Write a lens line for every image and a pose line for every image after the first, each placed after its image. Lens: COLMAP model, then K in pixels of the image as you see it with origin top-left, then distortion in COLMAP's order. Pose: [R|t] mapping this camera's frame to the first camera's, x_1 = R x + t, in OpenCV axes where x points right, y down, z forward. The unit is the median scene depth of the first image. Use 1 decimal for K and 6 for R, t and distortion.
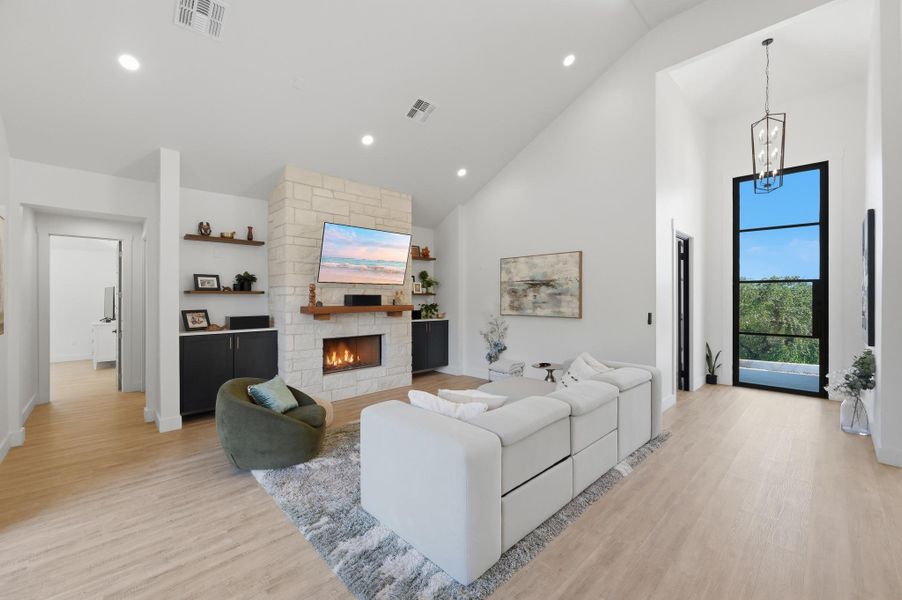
lens RADIAL K [[369.3, 0, 452.1], [0, 369.3, 296.3], [0, 0, 1]] dist [-0.007091, 0.002251]
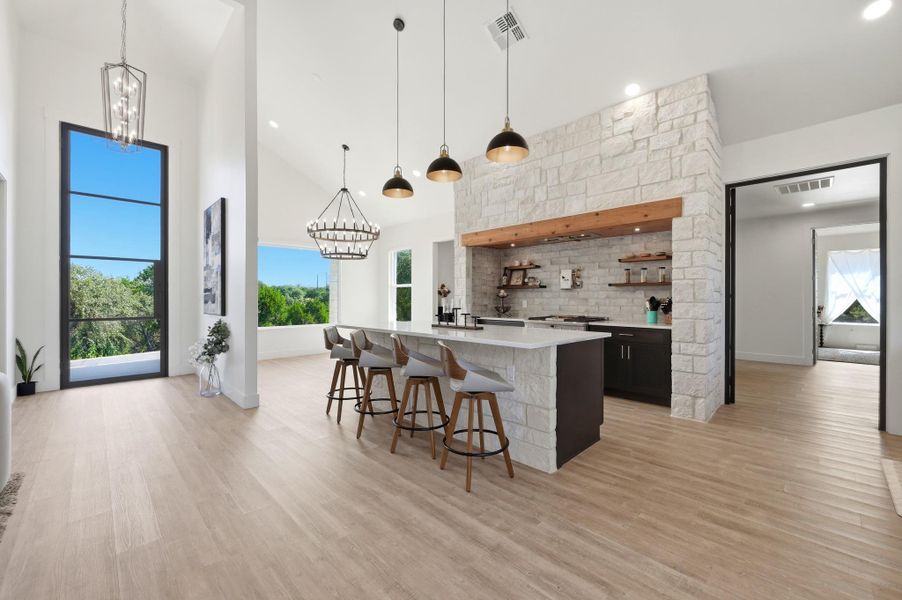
lens RADIAL K [[369.3, 0, 454.0], [0, 369.3, 297.8], [0, 0, 1]] dist [-0.007091, 0.002251]
pose [[-0.010821, -0.000307, 0.999941, -0.021147], [-0.002717, 0.999996, 0.000277, 0.051729], [-0.999938, -0.002714, -0.010821, 0.193210]]
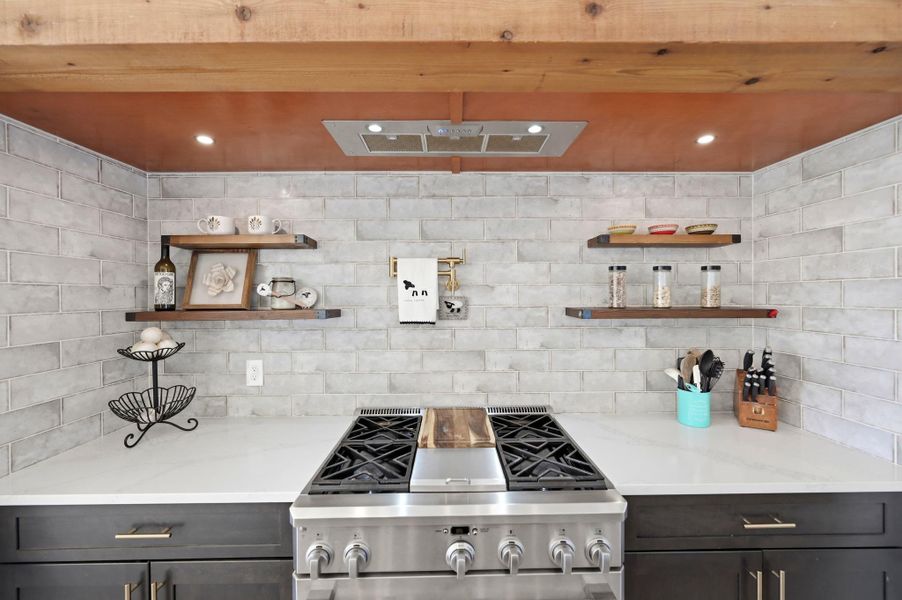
lens RADIAL K [[359.1, 0, 449.8], [0, 359.1, 296.1], [0, 0, 1]] dist [-0.000580, 0.000342]
pose [[-0.725628, -0.000558, 0.688087, 0.701907], [0.002934, 0.999988, 0.003905, 0.007619], [-0.688081, 0.004853, -0.725618, 0.083735]]
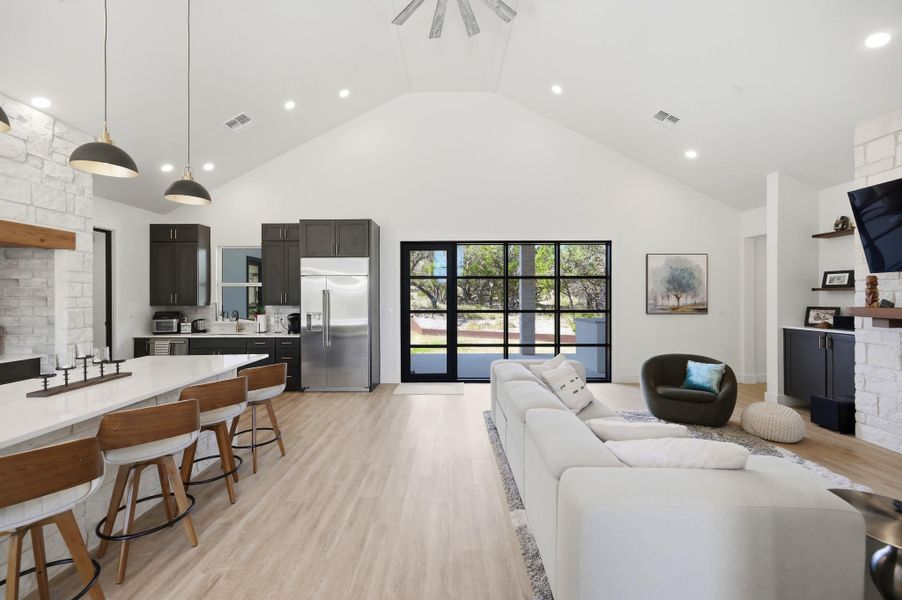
lens RADIAL K [[369.3, 0, 450.3], [0, 369.3, 295.3], [0, 0, 1]] dist [-0.007091, 0.002251]
pose [[-0.691933, 0.001730, -0.721959, 0.616786], [0.005619, 0.999980, -0.002989, 0.001878], [0.721940, -0.006125, -0.691929, 0.783874]]
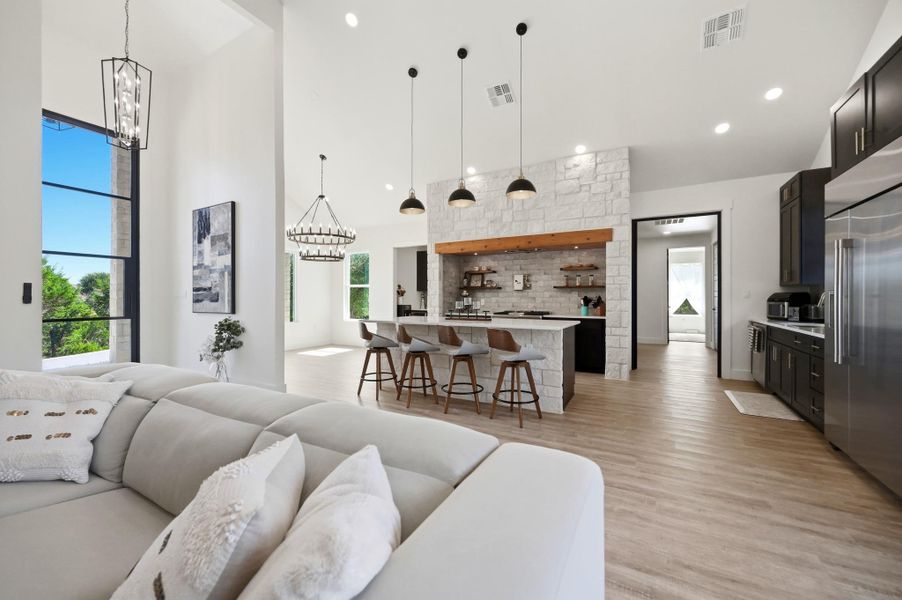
lens RADIAL K [[359.1, 0, 451.5], [0, 359.1, 296.6], [0, 0, 1]] dist [-0.000580, 0.000342]
pose [[-0.289882, 0.001145, 0.957062, -0.139347], [-0.002581, 0.999995, -0.001978, 0.053079], [-0.957059, -0.003044, -0.289878, 0.444290]]
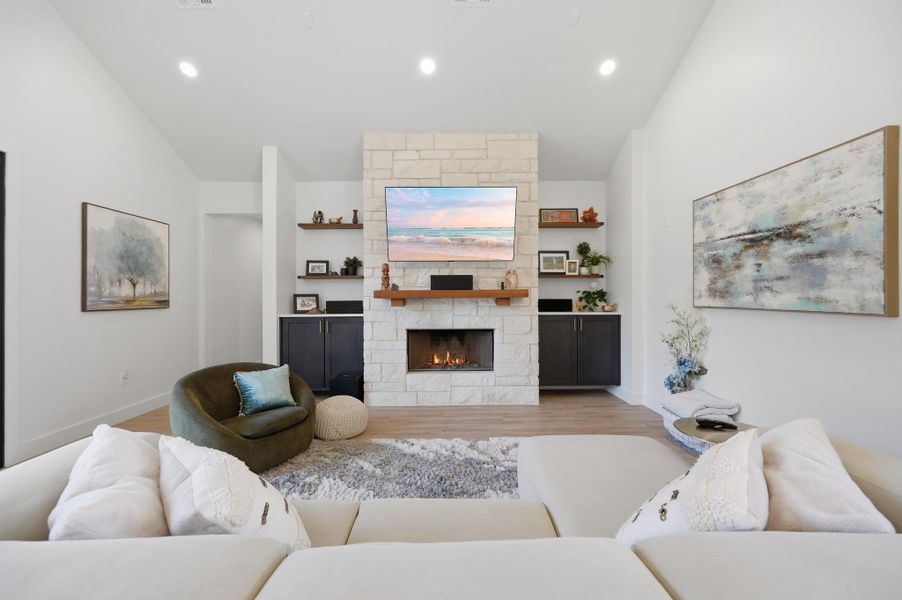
lens RADIAL K [[359.1, 0, 449.1], [0, 359.1, 295.0], [0, 0, 1]] dist [-0.000580, 0.000342]
pose [[0.727728, -0.003246, -0.685859, 0.258215], [0.006992, 0.999972, 0.002685, 0.032946], [0.685831, -0.006749, 0.727730, 0.430662]]
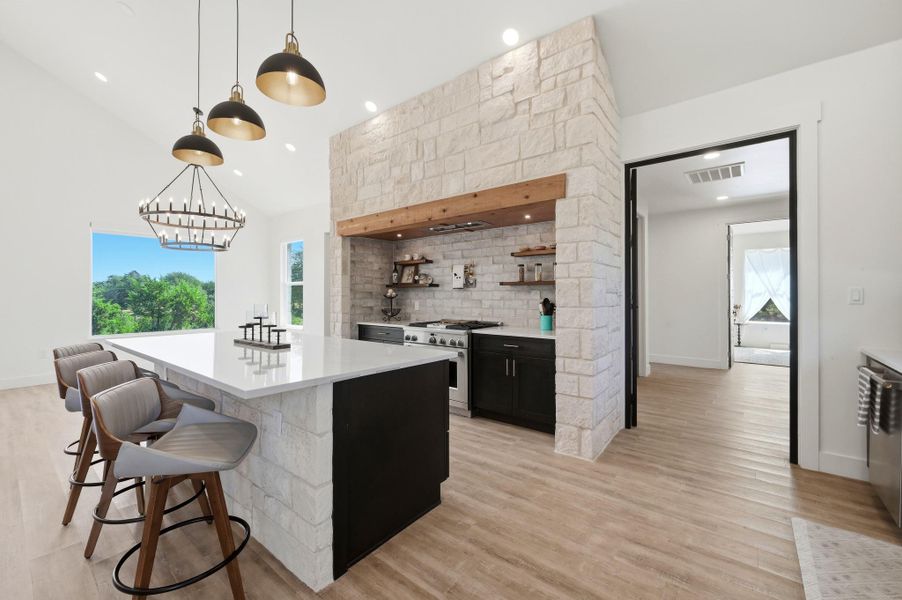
lens RADIAL K [[369.3, 0, 453.3], [0, 369.3, 293.2], [0, 0, 1]] dist [-0.007091, 0.002251]
pose [[-0.127680, 0.003062, 0.991811, 0.133077], [-0.001655, 0.999993, -0.003300, 0.041826], [-0.991814, -0.002063, -0.127674, 0.009987]]
